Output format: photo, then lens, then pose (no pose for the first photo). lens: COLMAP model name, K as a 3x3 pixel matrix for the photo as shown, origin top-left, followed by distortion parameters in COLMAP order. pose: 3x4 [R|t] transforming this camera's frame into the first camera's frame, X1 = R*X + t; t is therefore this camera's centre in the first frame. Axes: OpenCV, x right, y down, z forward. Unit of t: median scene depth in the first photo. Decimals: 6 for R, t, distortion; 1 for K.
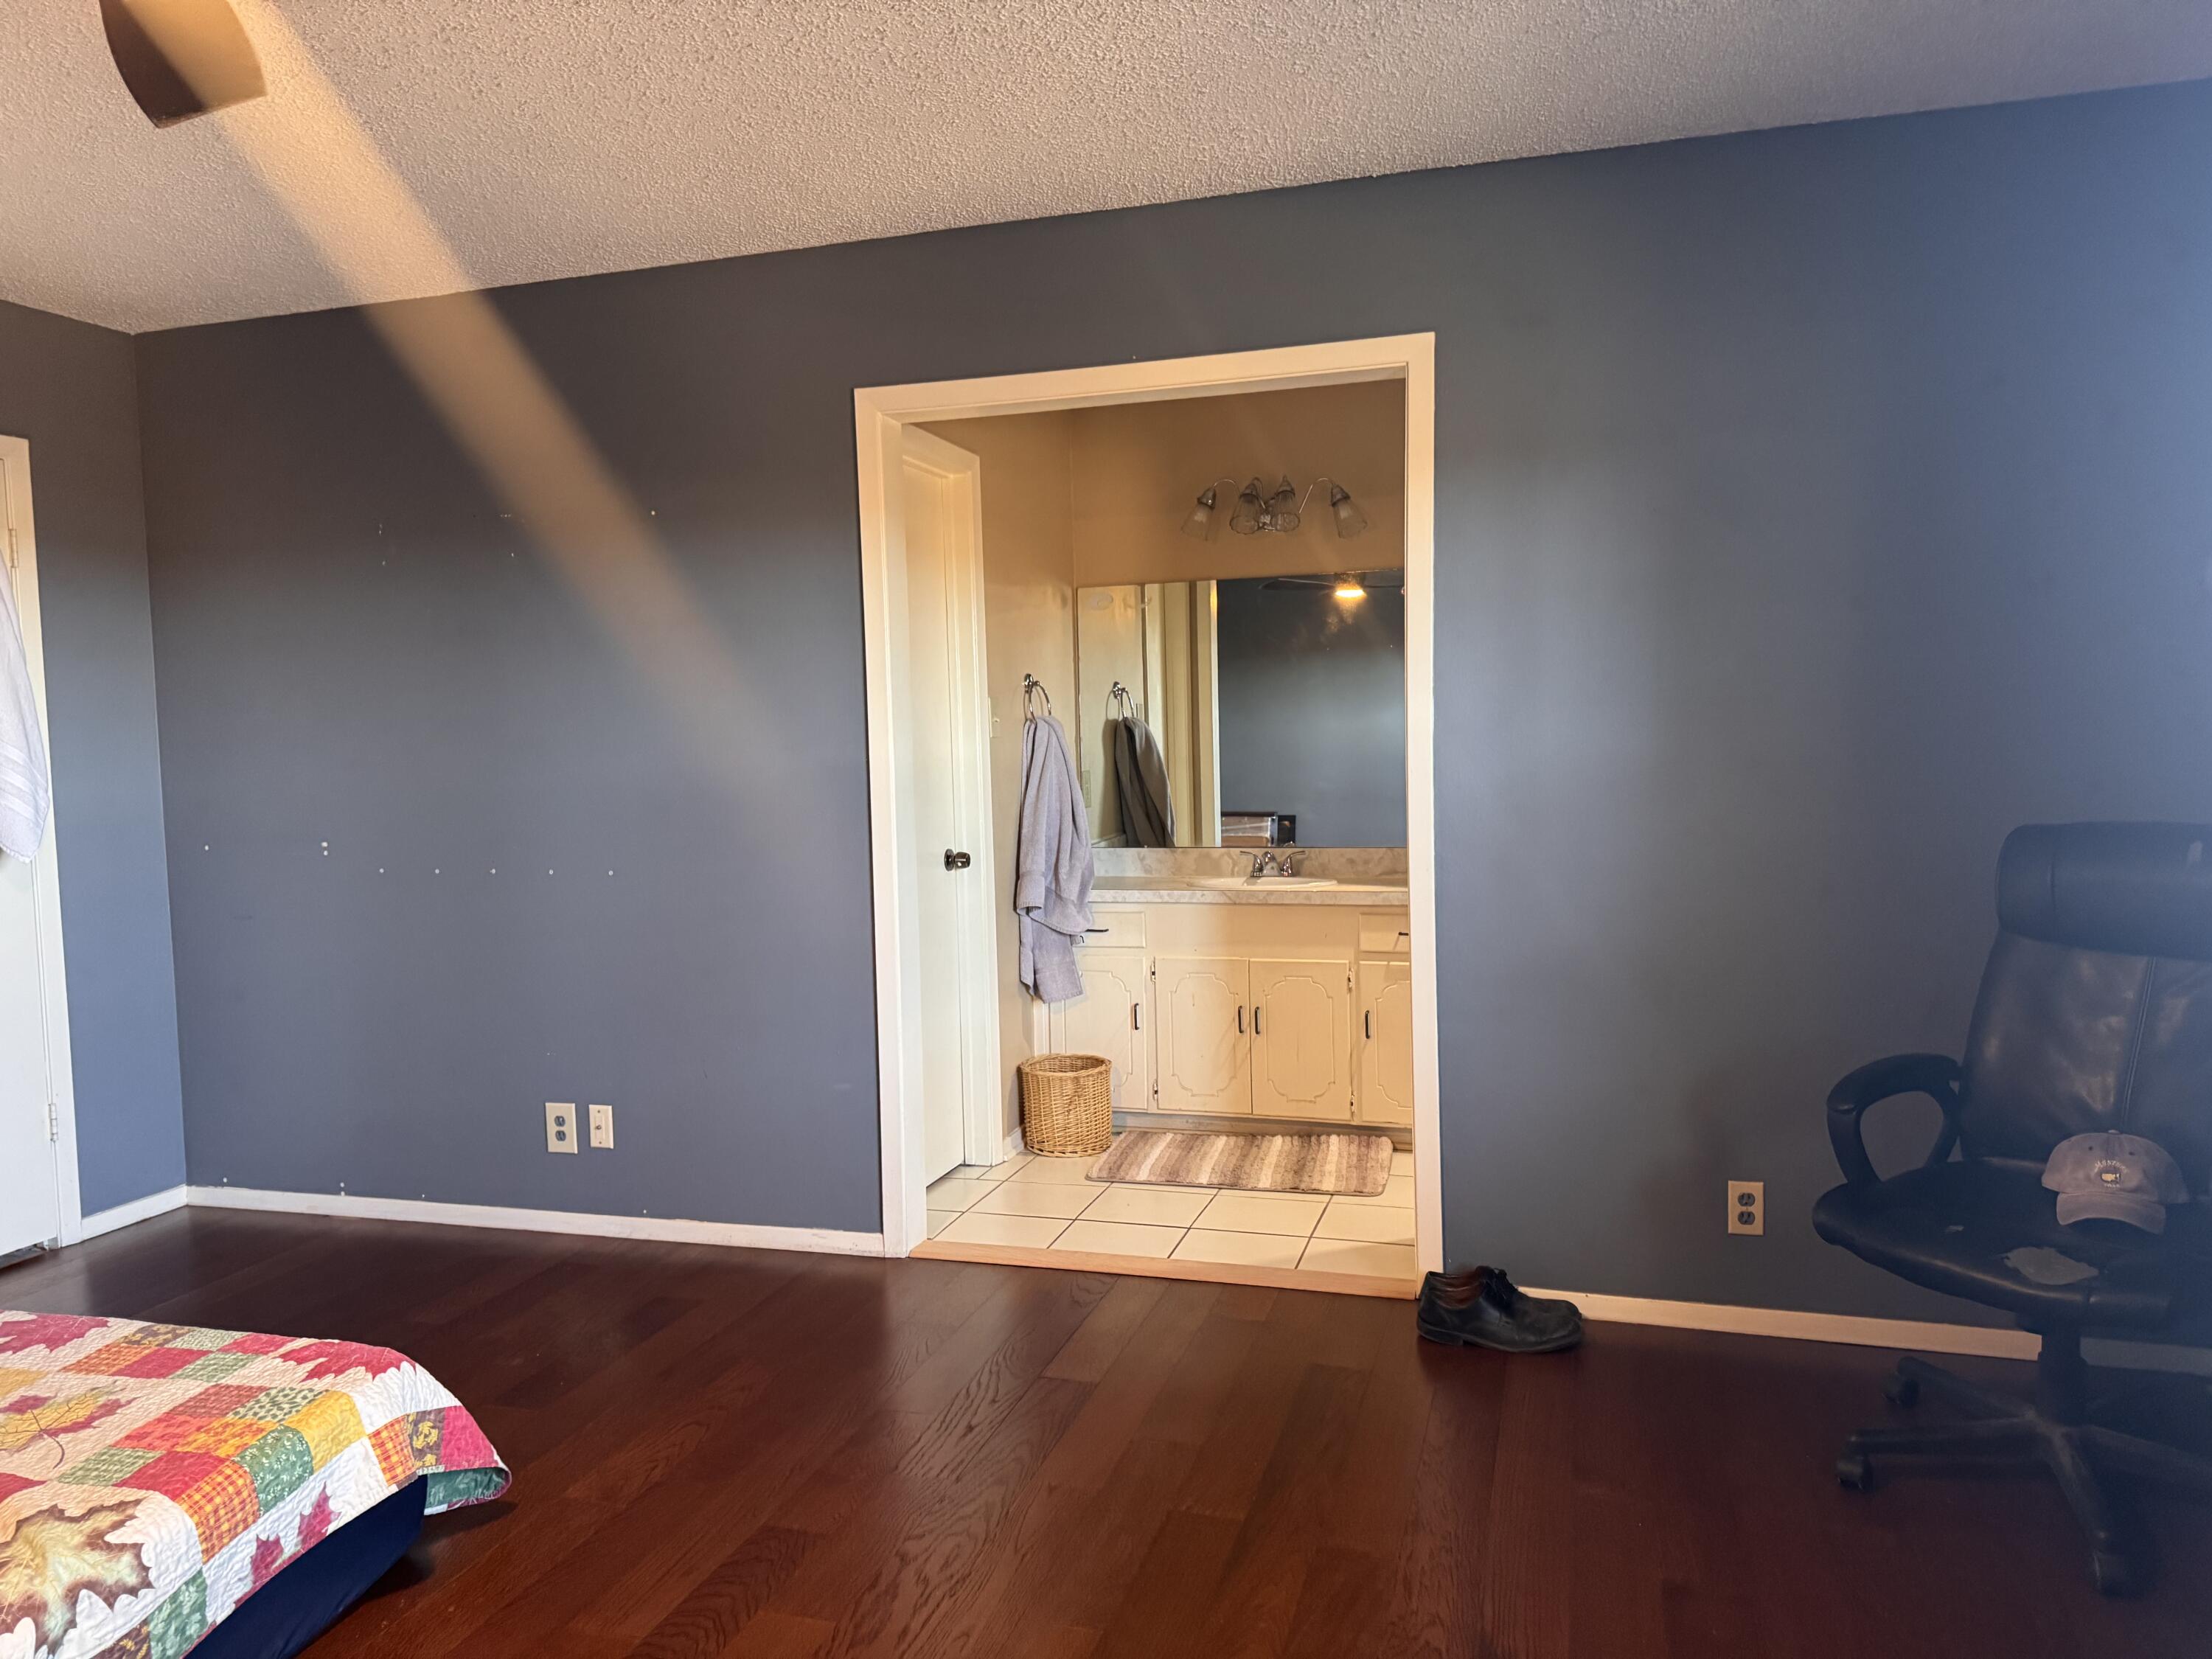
lens RADIAL K [[1542.7, 0, 1103.5], [0, 1542.7, 821.7], [0, 0, 1]] dist [0.006390, -0.002188]
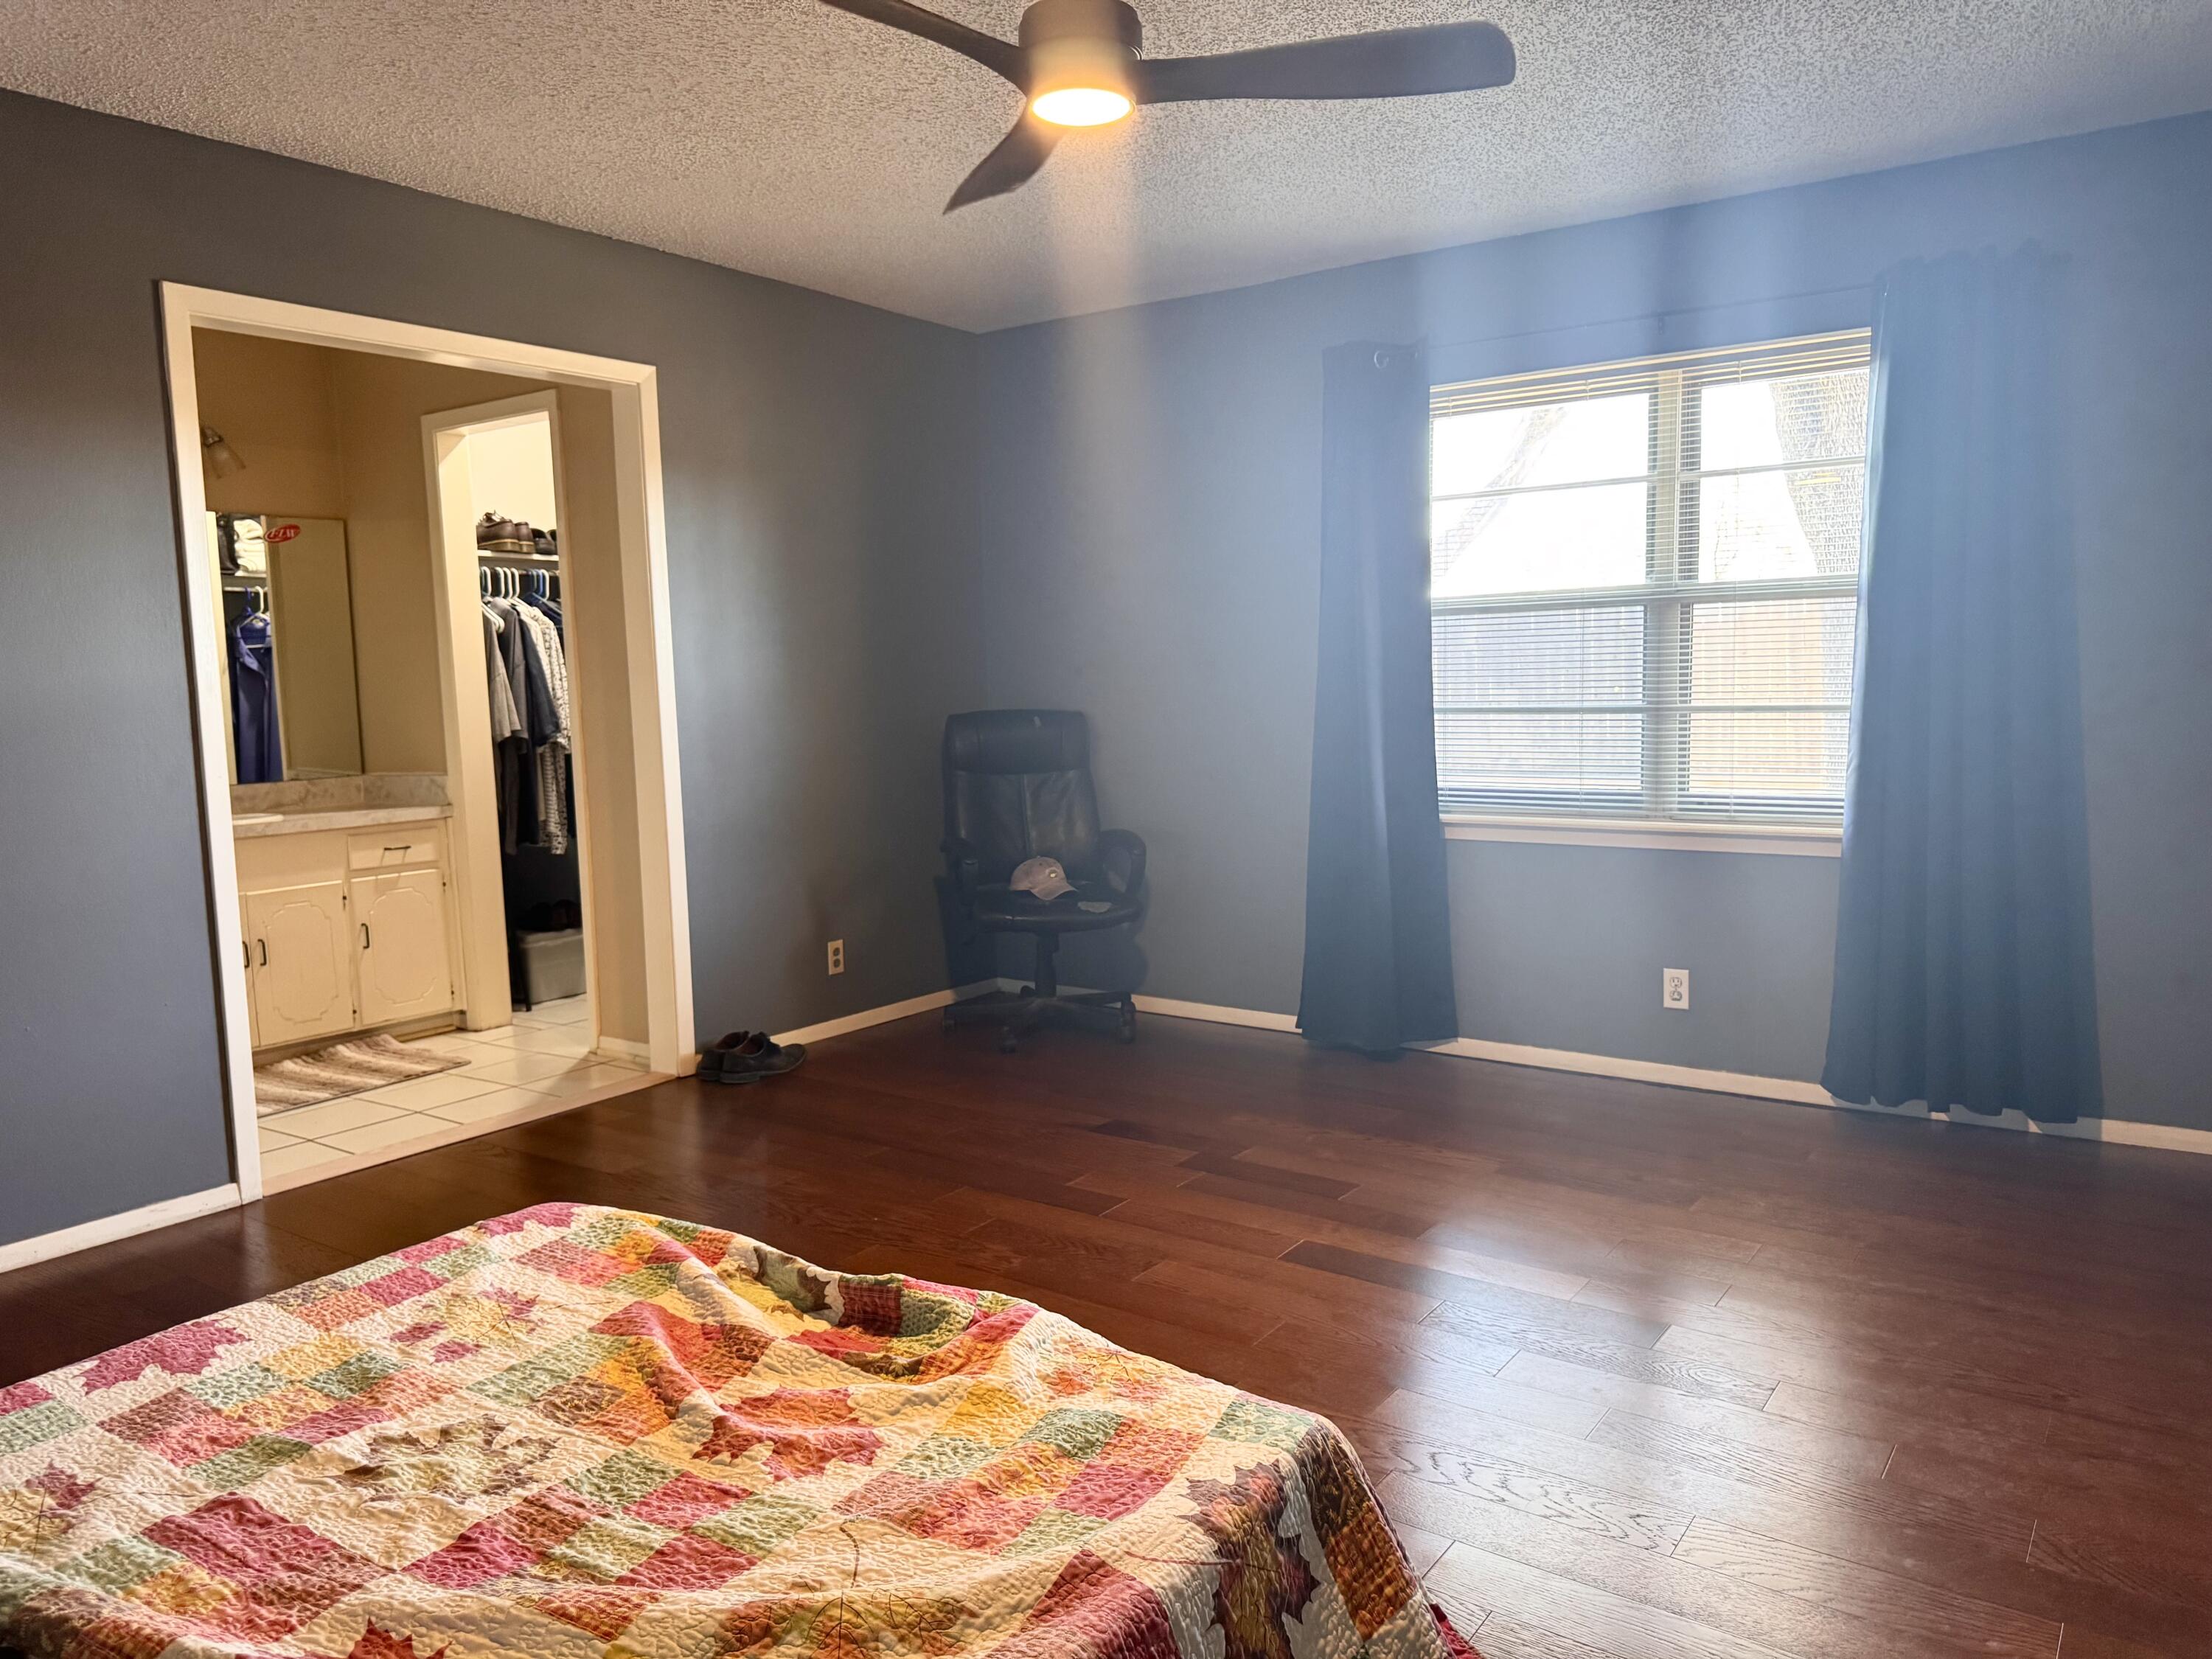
lens RADIAL K [[1542.7, 0, 1103.5], [0, 1542.7, 821.7], [0, 0, 1]] dist [0.006390, -0.002188]
pose [[0.321730, -0.081475, 0.943319, -0.985654], [0.070286, 0.995597, 0.062019, 0.027924], [-0.944219, 0.046349, 0.326040, 0.199437]]
